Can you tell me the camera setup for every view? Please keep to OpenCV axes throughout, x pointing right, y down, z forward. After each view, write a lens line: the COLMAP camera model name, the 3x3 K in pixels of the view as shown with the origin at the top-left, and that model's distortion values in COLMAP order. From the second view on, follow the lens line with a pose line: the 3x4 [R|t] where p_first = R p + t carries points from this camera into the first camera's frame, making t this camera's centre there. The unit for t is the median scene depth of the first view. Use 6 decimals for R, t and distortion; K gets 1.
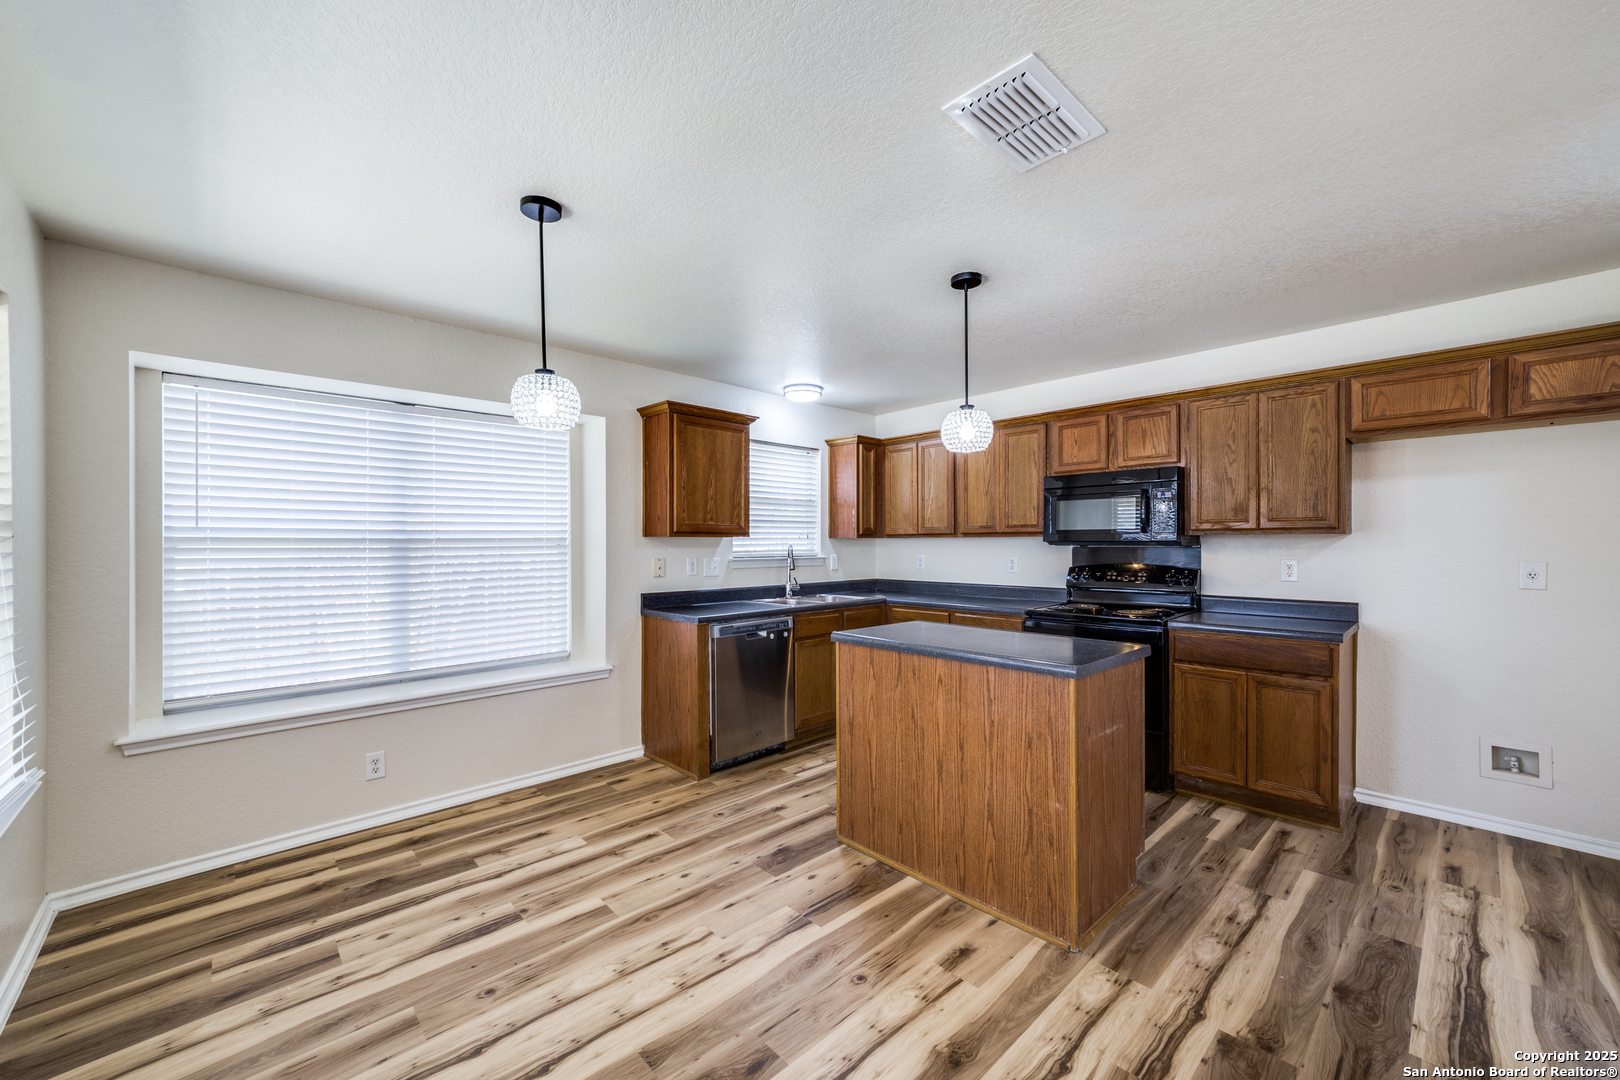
lens RADIAL K [[641.5, 0, 818.1], [0, 641.5, 542.5], [0, 0, 1]] dist [0.000085, 0.000689]
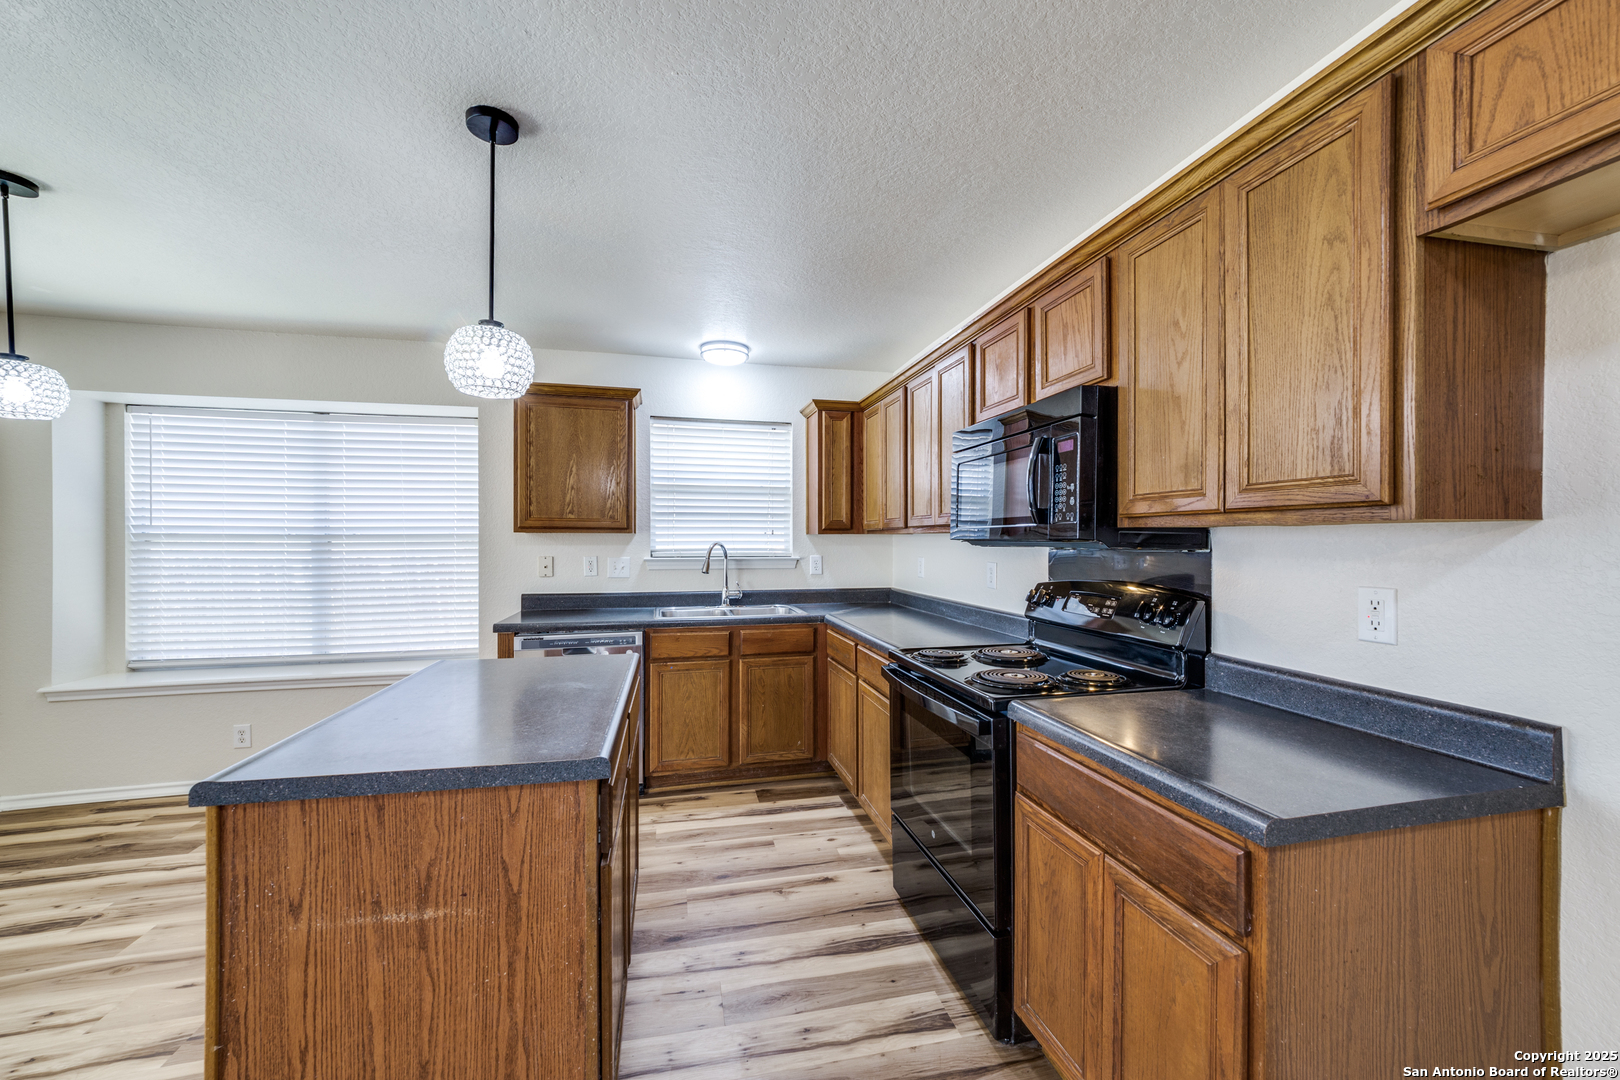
lens RADIAL K [[641.5, 0, 808.8], [0, 641.5, 540.1], [0, 0, 1]] dist [0.000085, 0.000689]
pose [[0.854100, 0.004305, -0.520091, 0.642681], [-0.003731, 0.999991, 0.002152, -0.002205], [0.520096, 0.000102, 0.854108, 0.483258]]
